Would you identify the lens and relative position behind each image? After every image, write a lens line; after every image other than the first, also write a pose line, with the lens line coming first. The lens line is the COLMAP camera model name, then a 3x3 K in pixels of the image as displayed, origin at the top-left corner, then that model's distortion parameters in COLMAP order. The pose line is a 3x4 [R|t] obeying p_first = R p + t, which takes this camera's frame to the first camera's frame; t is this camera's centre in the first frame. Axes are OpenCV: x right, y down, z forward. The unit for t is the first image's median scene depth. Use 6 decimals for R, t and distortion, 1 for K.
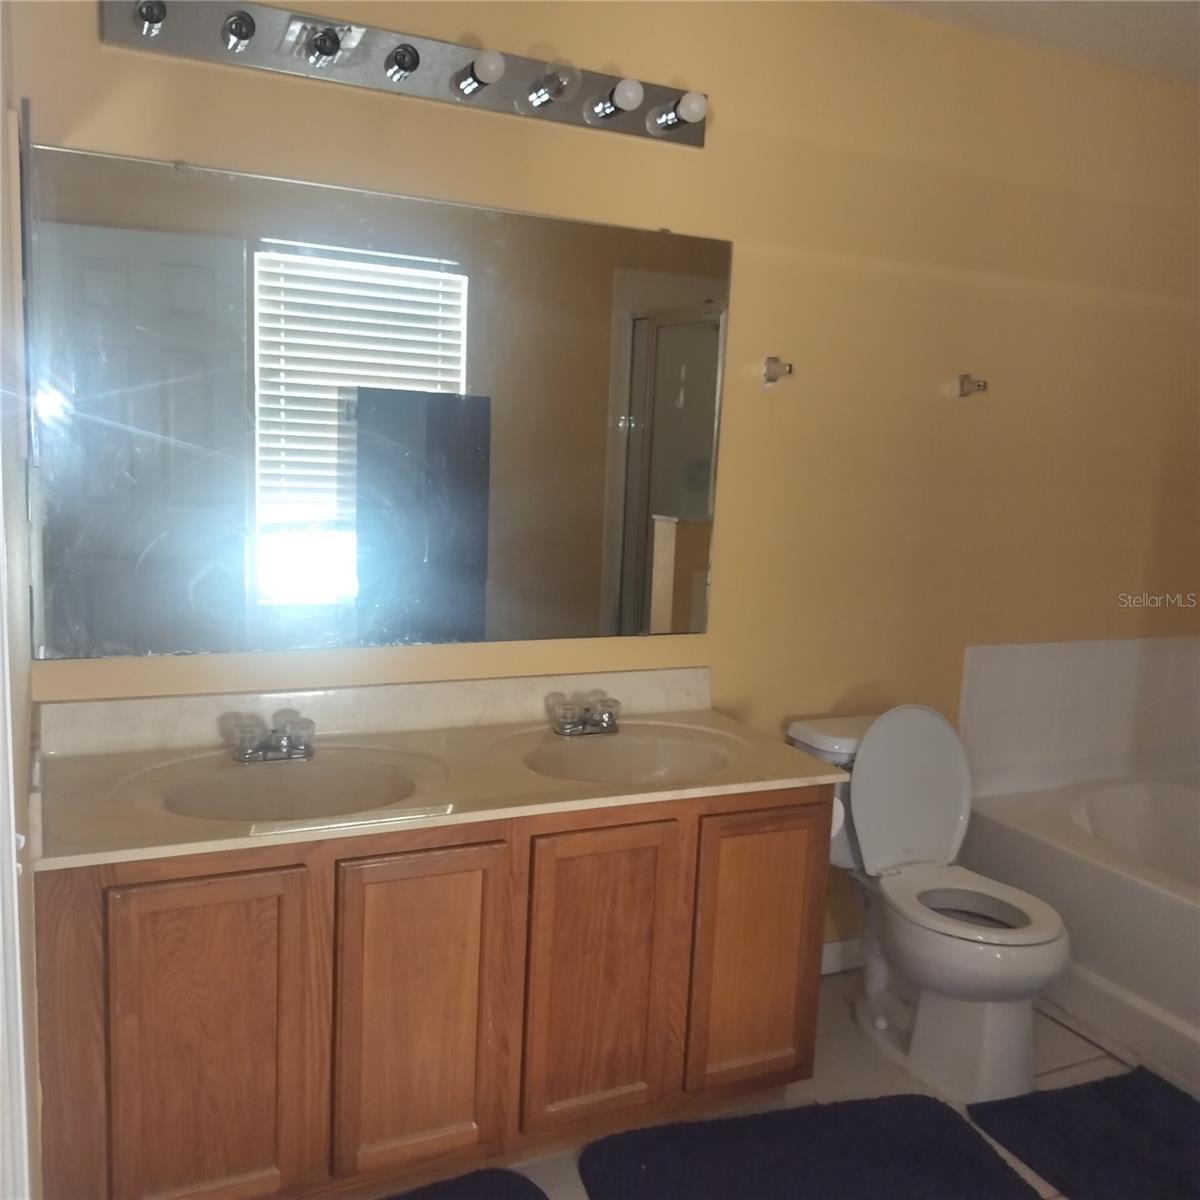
lens RADIAL K [[1127.6, 0, 600.0], [0, 1127.6, 600.0], [0, 0, 1]] dist [0.064222, -0.064601]
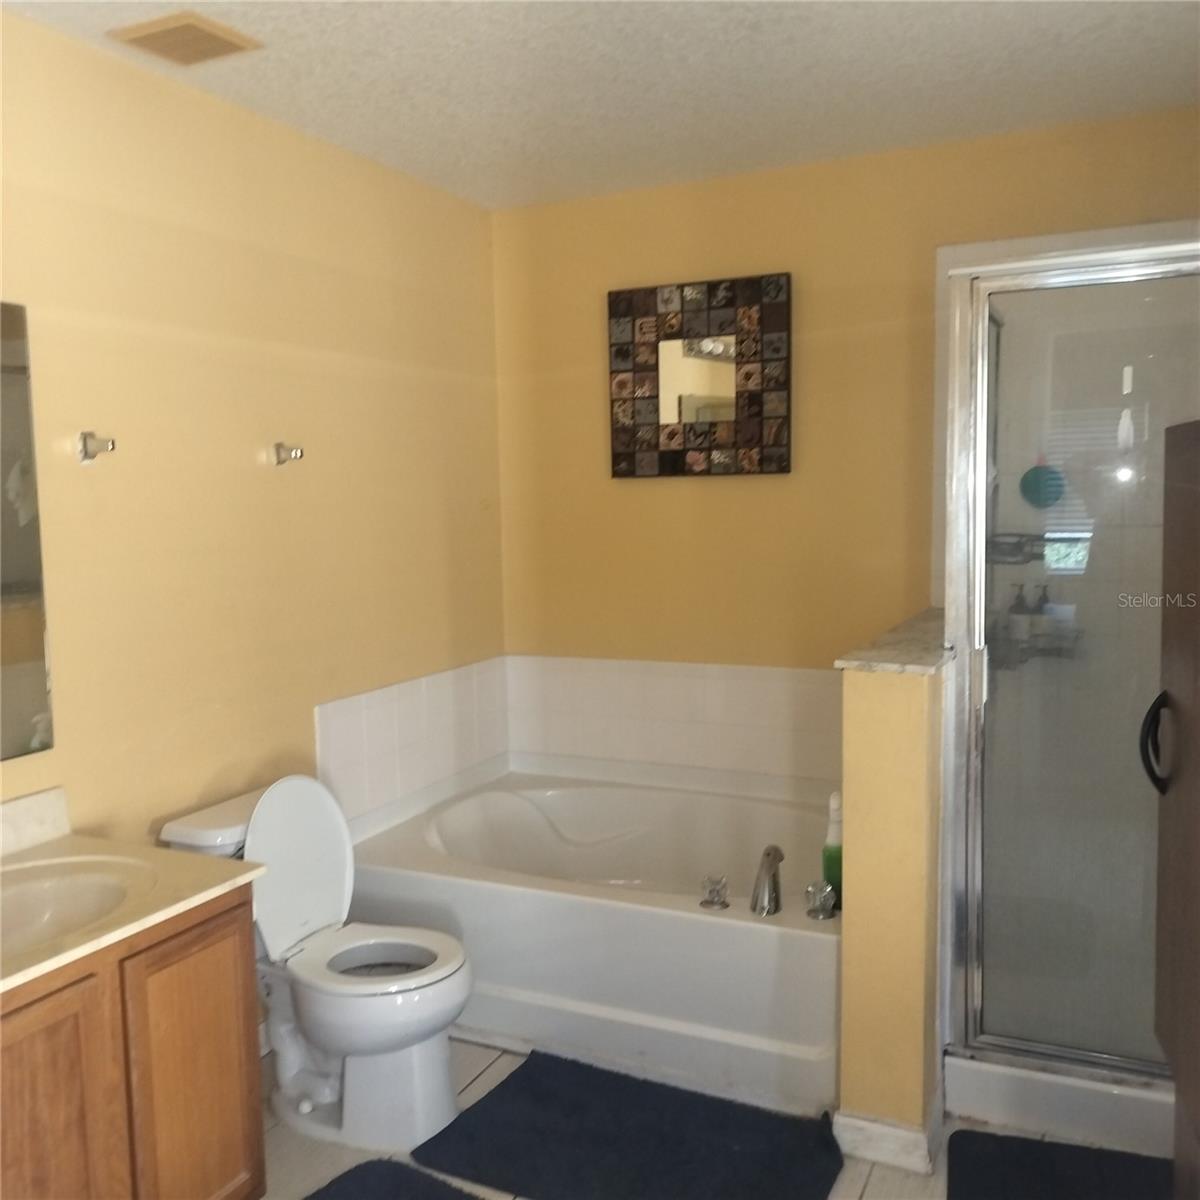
lens RADIAL K [[1127.6, 0, 600.0], [0, 1127.6, 600.0], [0, 0, 1]] dist [0.064222, -0.064601]
pose [[0.778738, -0.118210, 0.616112, -0.119475], [0.138377, 0.990265, 0.015094, -0.043263], [-0.611898, 0.073502, 0.787514, 0.044141]]
